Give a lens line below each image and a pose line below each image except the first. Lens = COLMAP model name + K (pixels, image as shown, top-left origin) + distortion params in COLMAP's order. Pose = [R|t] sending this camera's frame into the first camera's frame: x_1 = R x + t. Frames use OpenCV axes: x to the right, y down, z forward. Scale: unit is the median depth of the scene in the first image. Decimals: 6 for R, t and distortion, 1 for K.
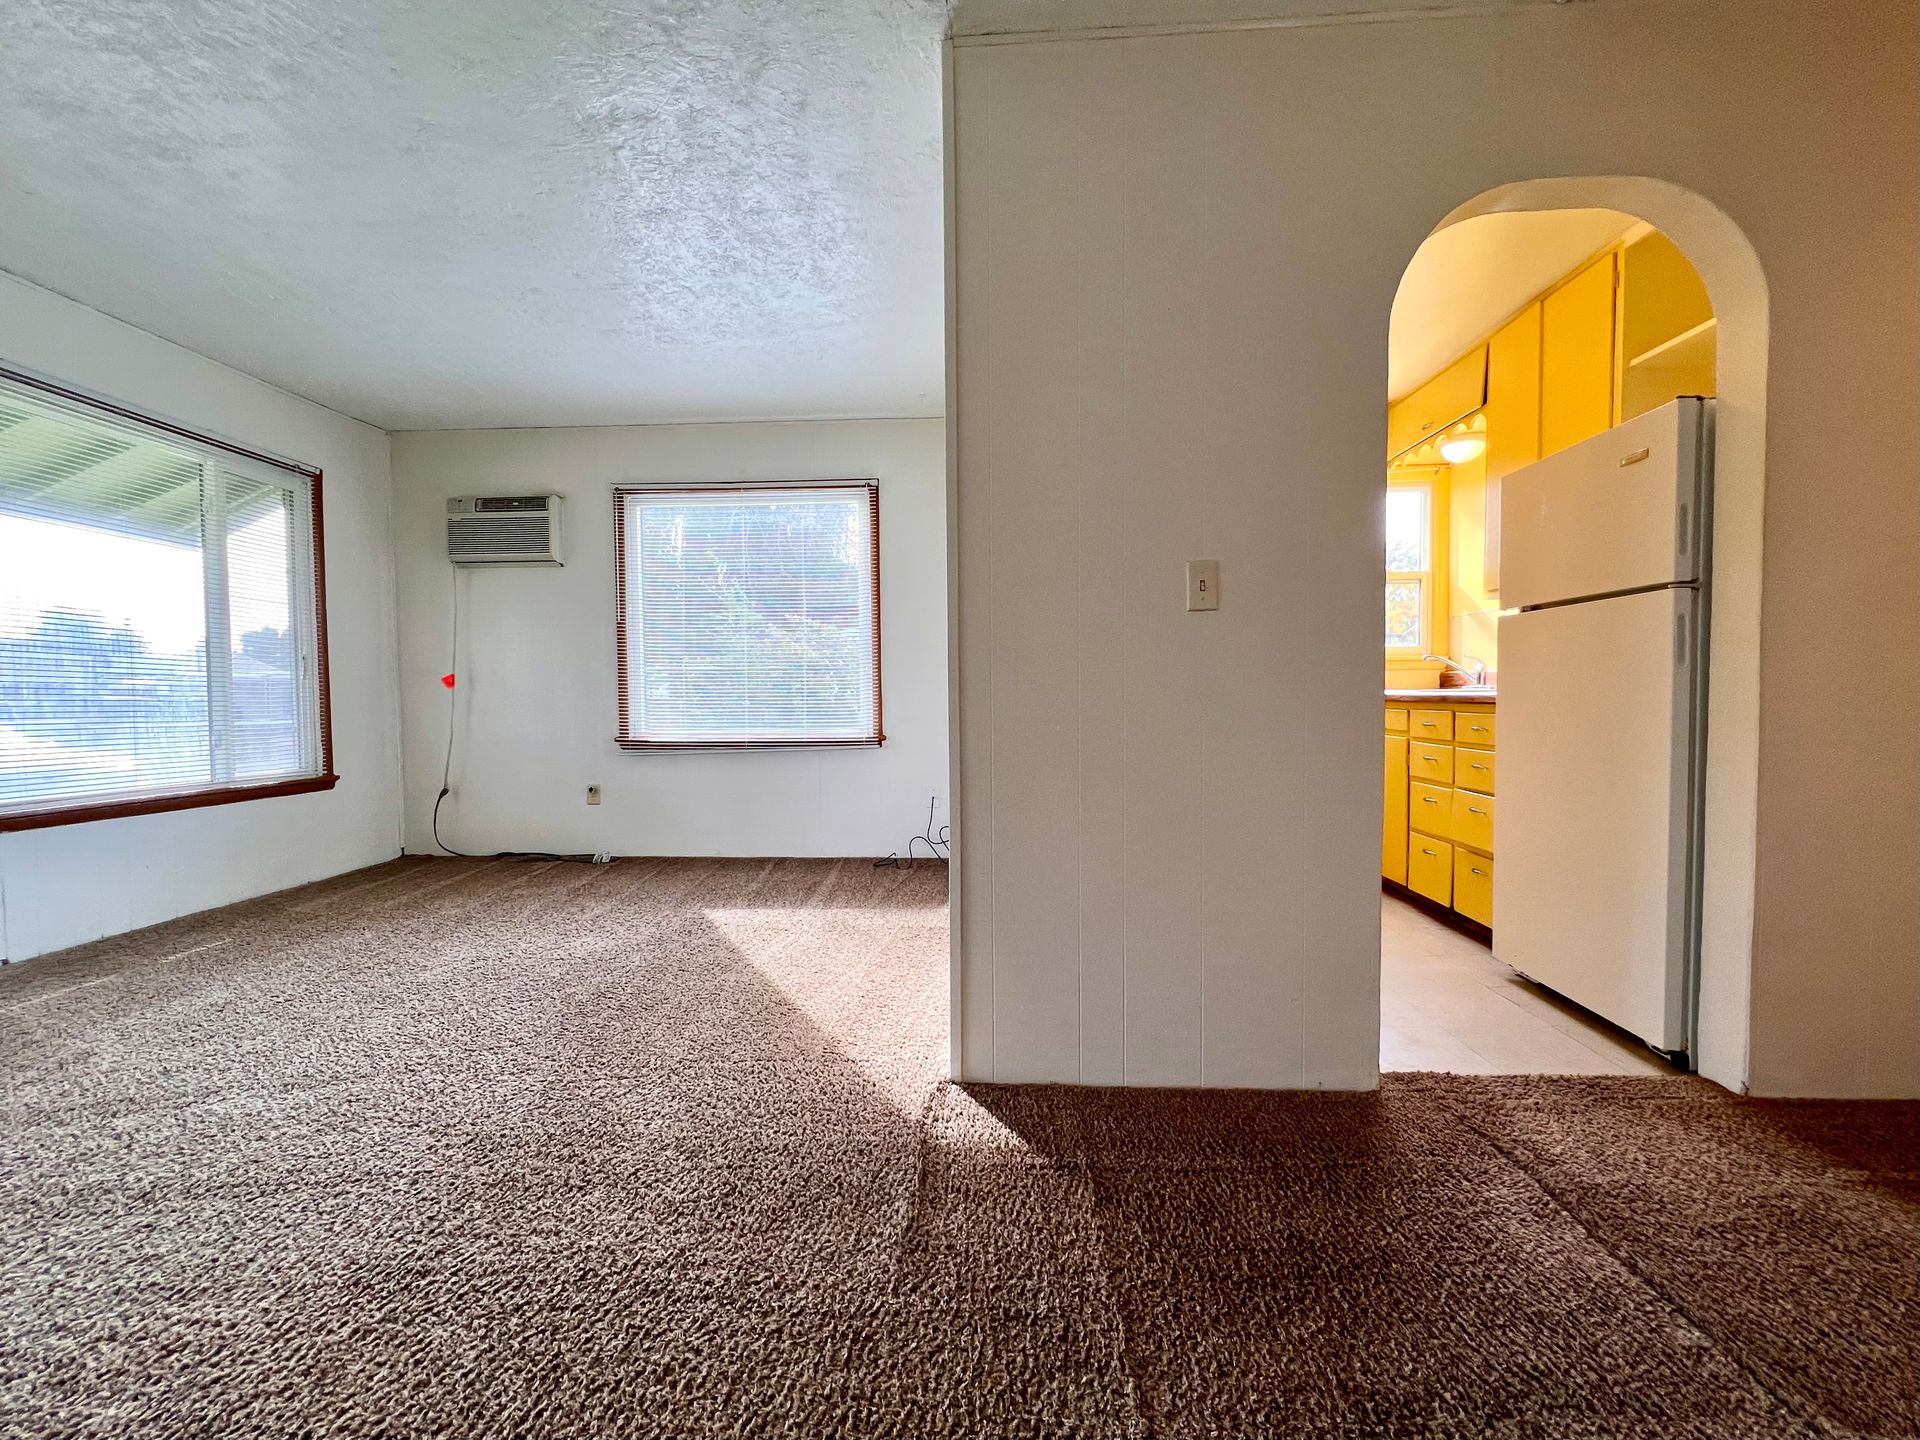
lens RADIAL K [[803.5, 0, 957.4], [0, 803.5, 723.7], [0, 0, 1]] dist [-0.001127, 0.000628]
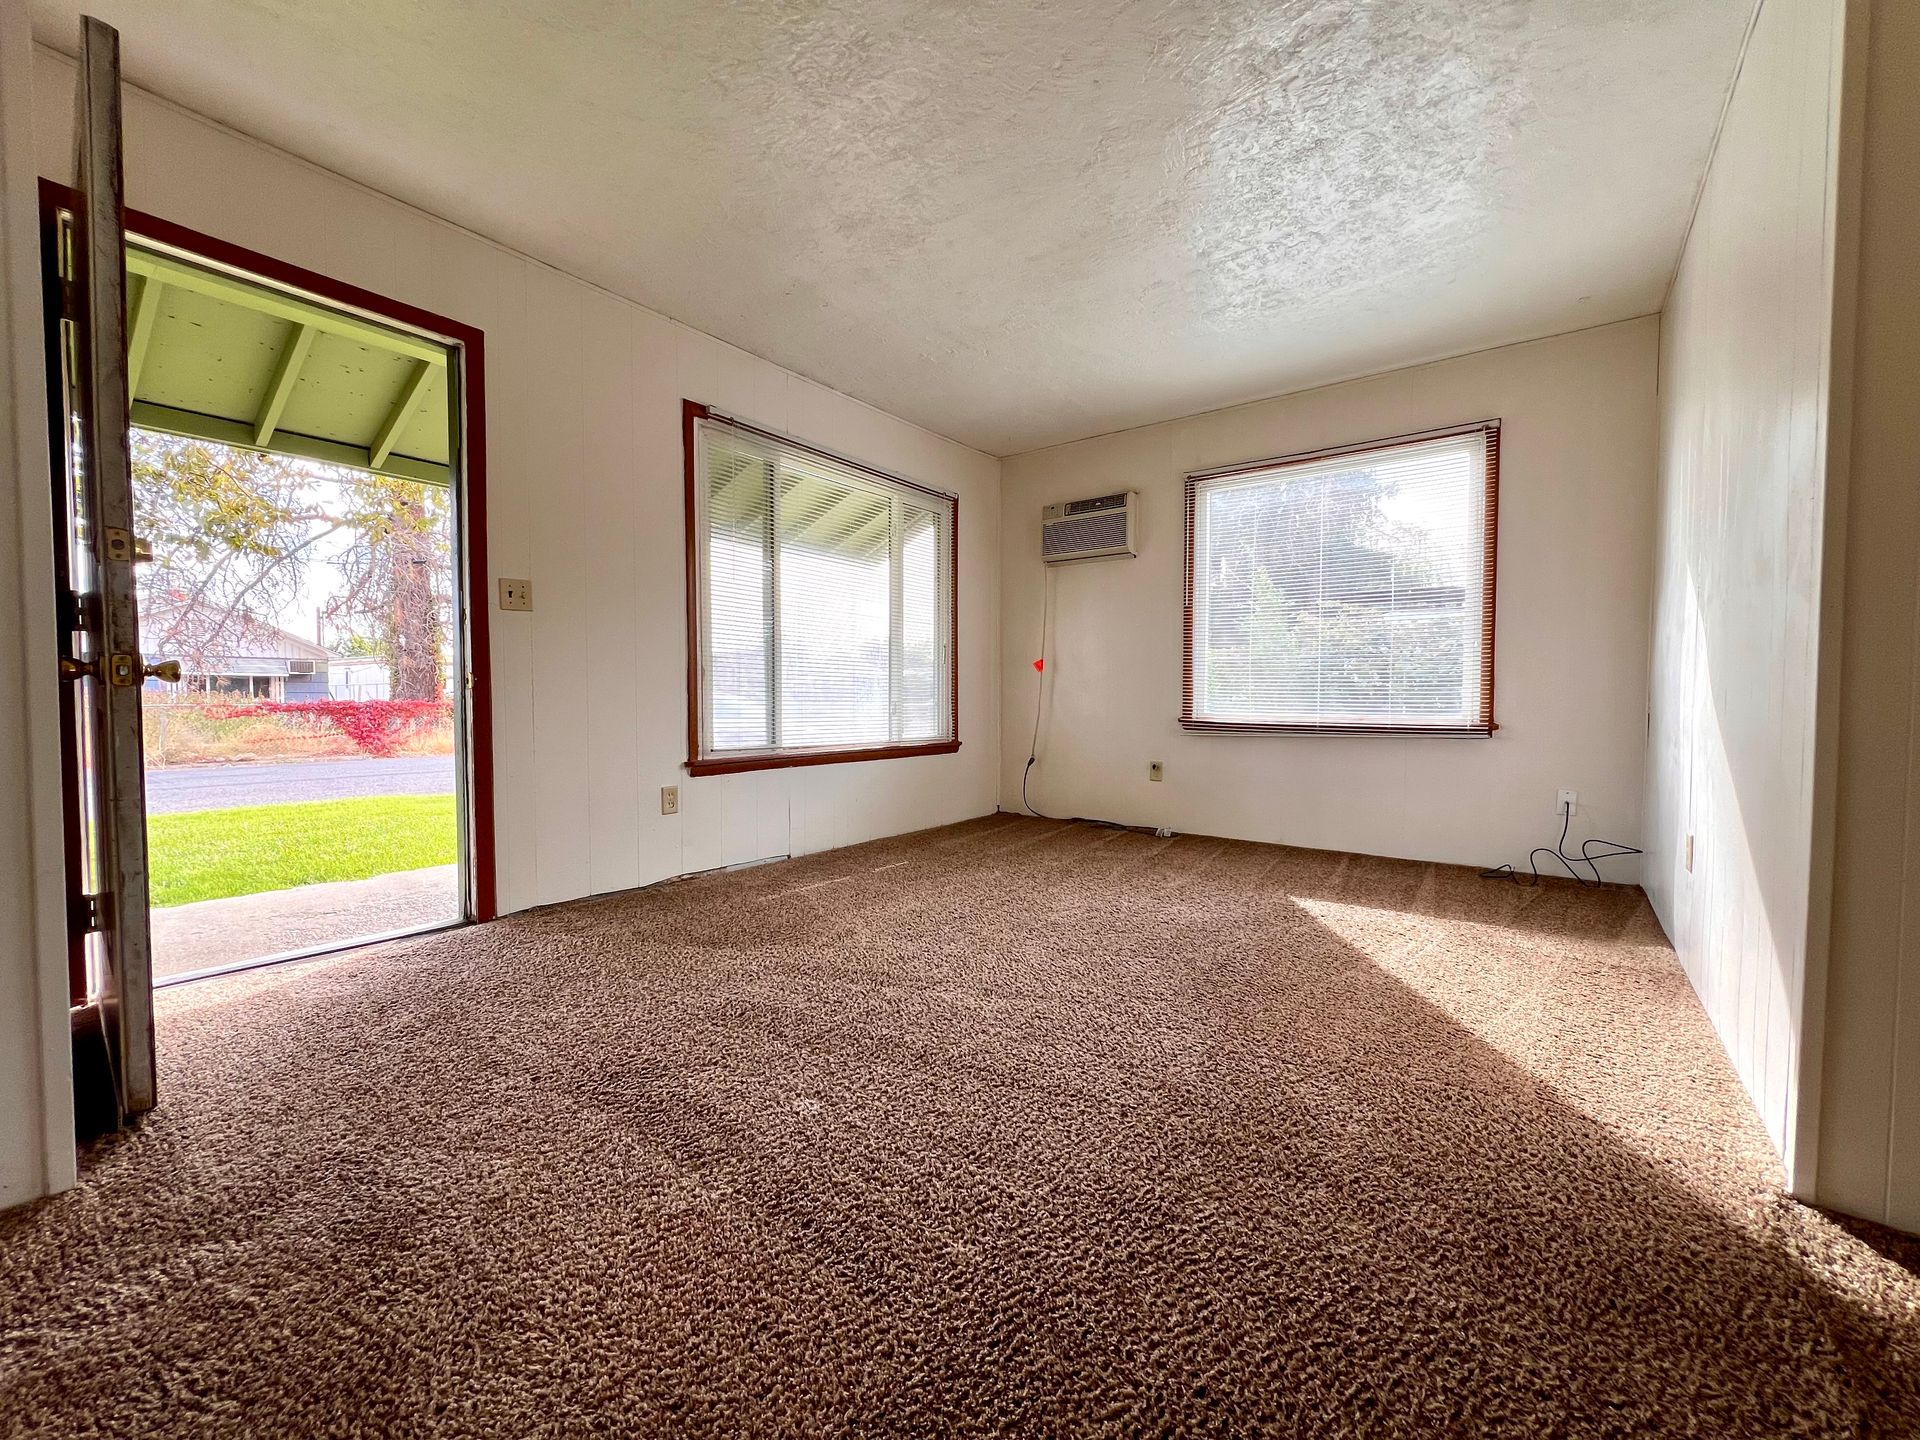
lens RADIAL K [[767.9, 0, 957.2], [0, 767.9, 723.5], [0, 0, 1]] dist [-0.002211, 0.000355]
pose [[0.828394, 0.031426, -0.559264, -0.151524], [-0.028861, 0.999493, 0.013414, 0.027420], [0.559403, 0.005029, 0.828881, 0.024200]]
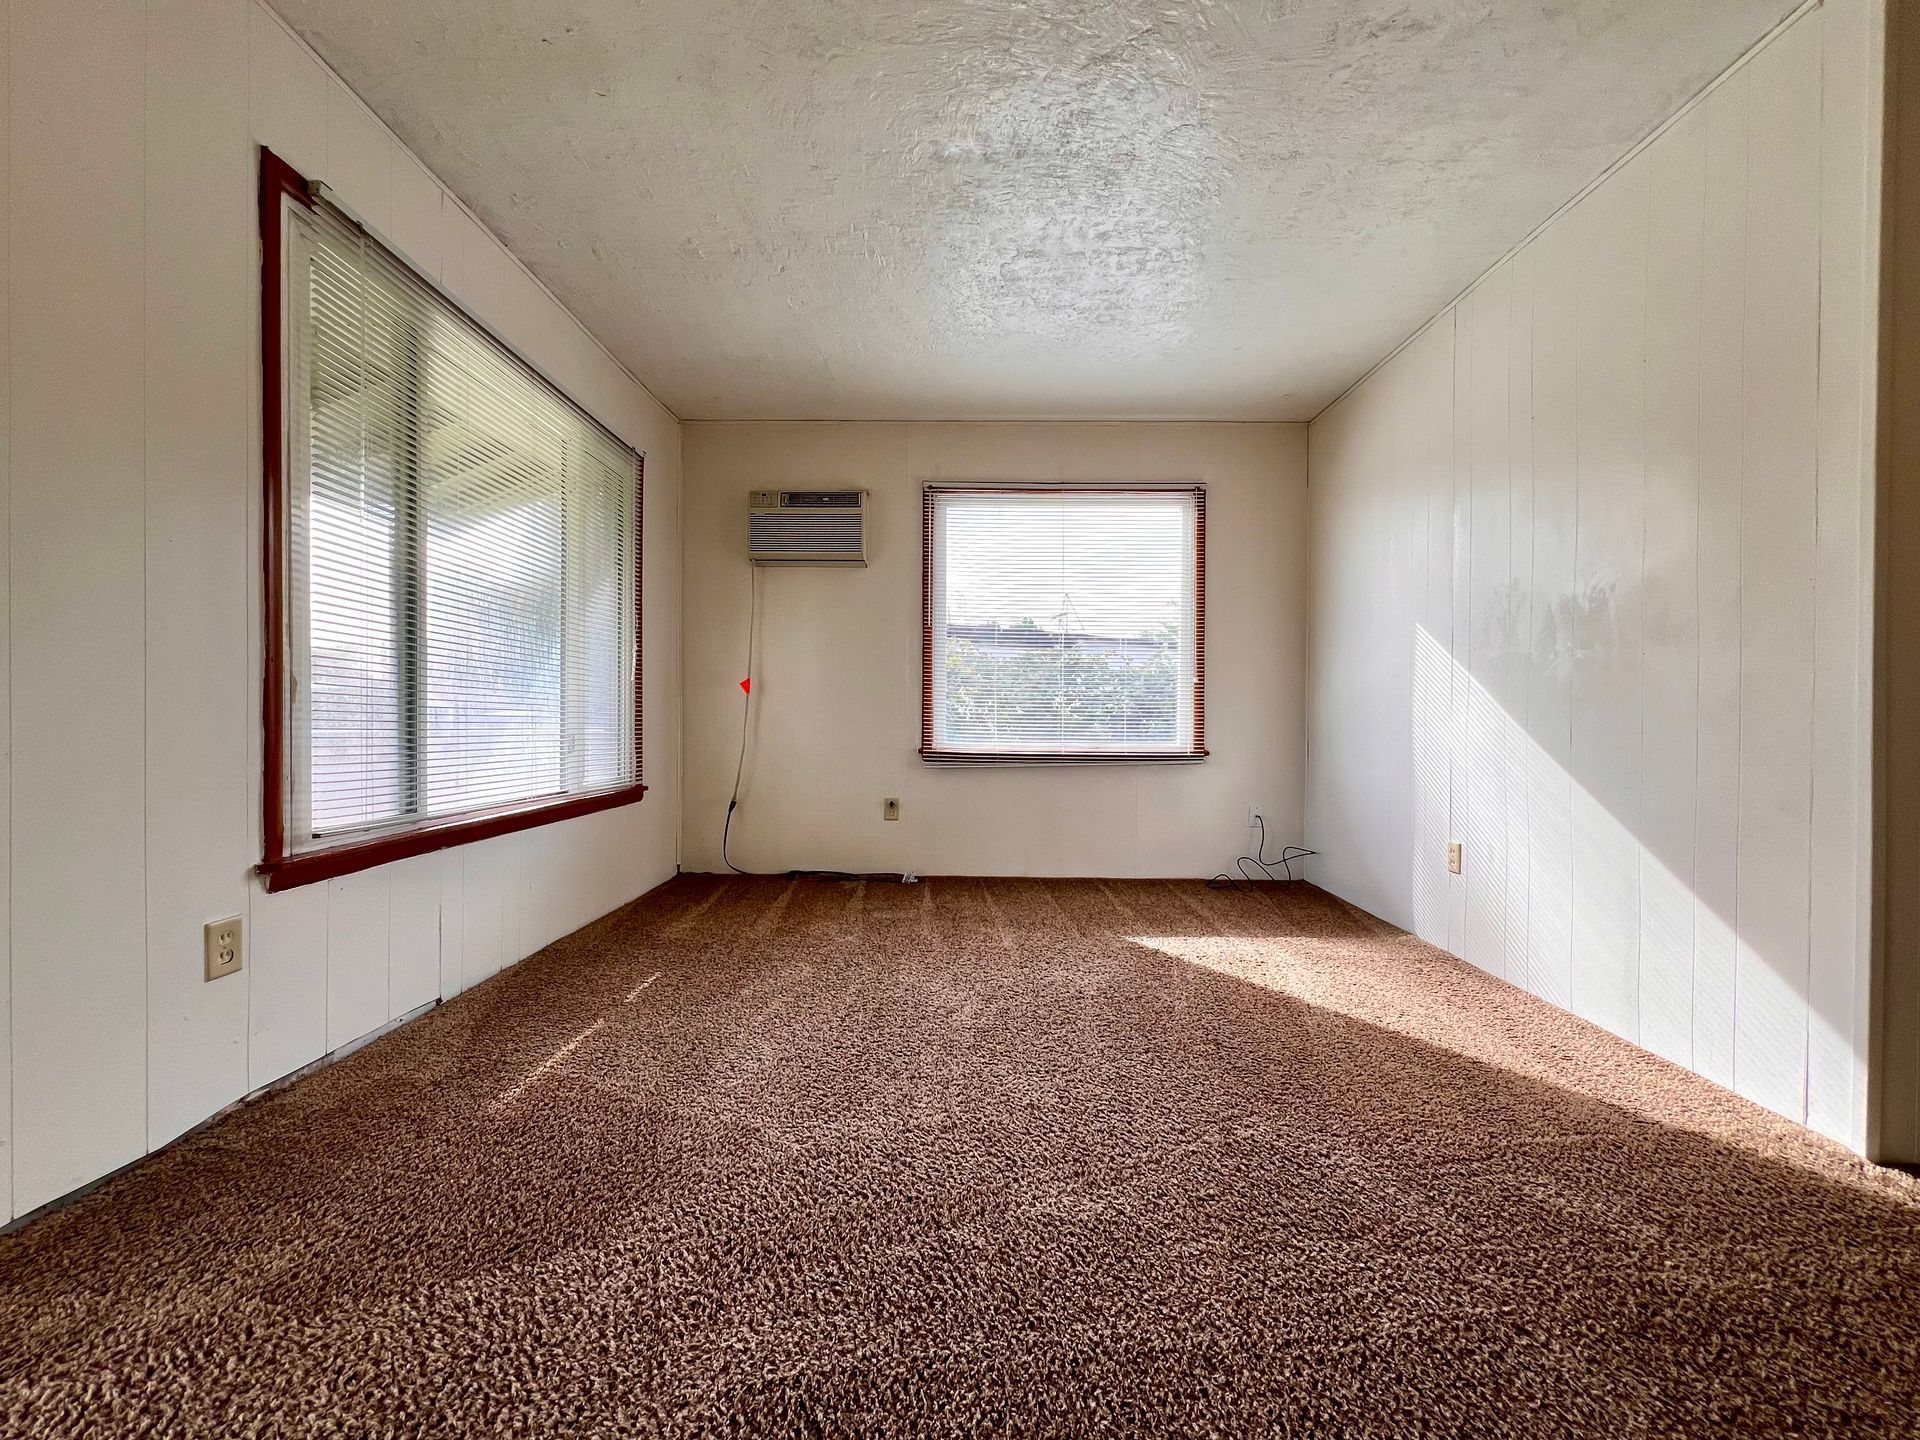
lens RADIAL K [[767.9, 0, 948.9], [0, 767.9, 721.7], [0, 0, 1]] dist [-0.002211, 0.000355]
pose [[0.999037, 0.014116, 0.041554, -0.600278], [-0.012857, 0.999454, -0.030424, 0.017013], [-0.041961, 0.029860, 0.998673, 0.141980]]
